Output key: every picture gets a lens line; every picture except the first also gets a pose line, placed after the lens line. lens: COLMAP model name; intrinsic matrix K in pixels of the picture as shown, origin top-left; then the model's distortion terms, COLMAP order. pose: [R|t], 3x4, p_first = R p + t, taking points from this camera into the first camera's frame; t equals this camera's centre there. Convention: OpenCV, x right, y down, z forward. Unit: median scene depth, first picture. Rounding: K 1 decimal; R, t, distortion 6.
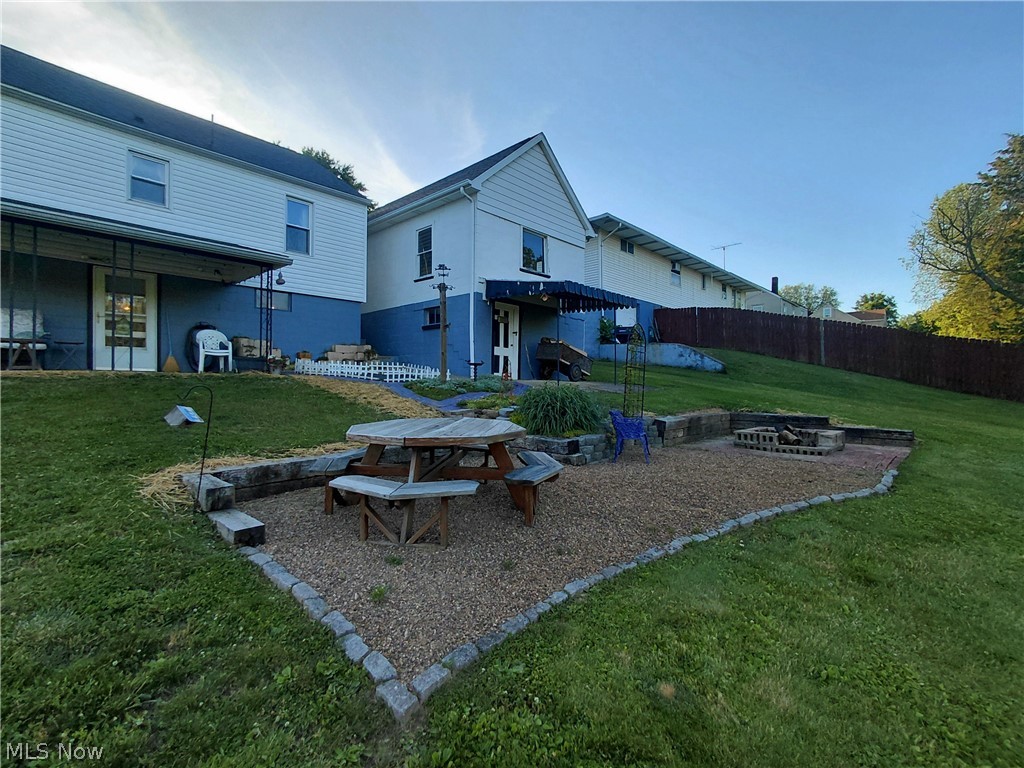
lens RADIAL K [[473.2, 0, 508.1], [0, 473.2, 379.3], [0, 0, 1]] dist [-0.005767, 0.003271]
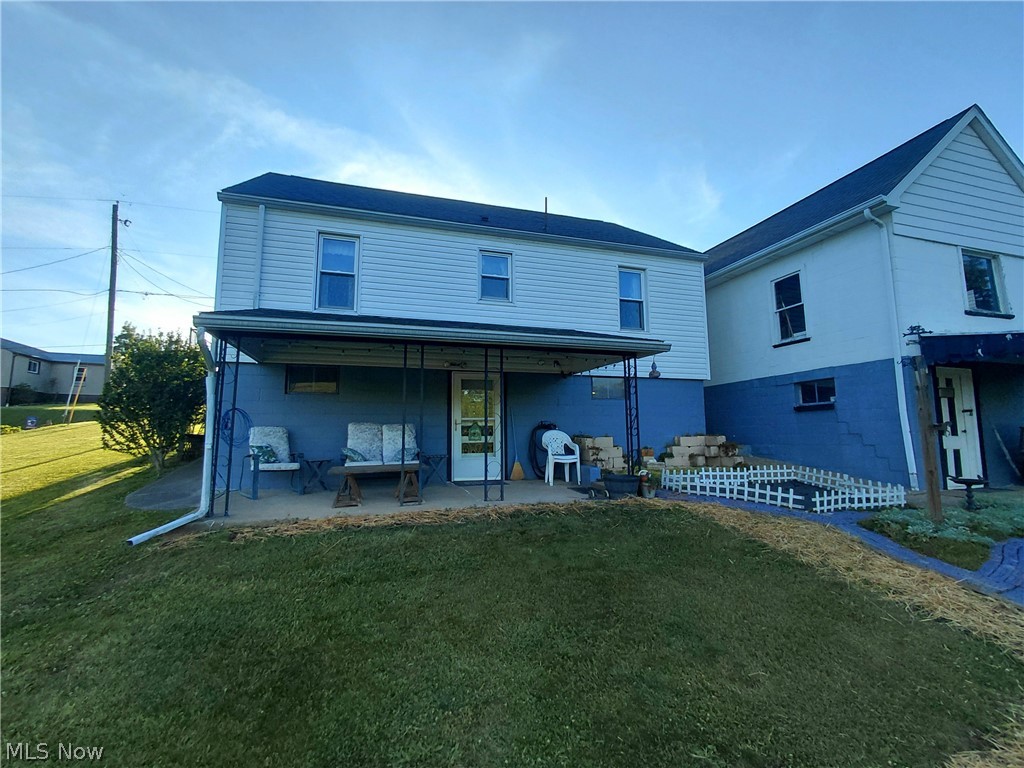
lens RADIAL K [[473.2, 0, 508.1], [0, 473.2, 377.5], [0, 0, 1]] dist [-0.005767, 0.003271]
pose [[0.872738, -0.071082, -0.482986, -0.243854], [0.013818, 0.992543, -0.121106, -0.085910], [0.487993, 0.099020, 0.867213, 0.169833]]
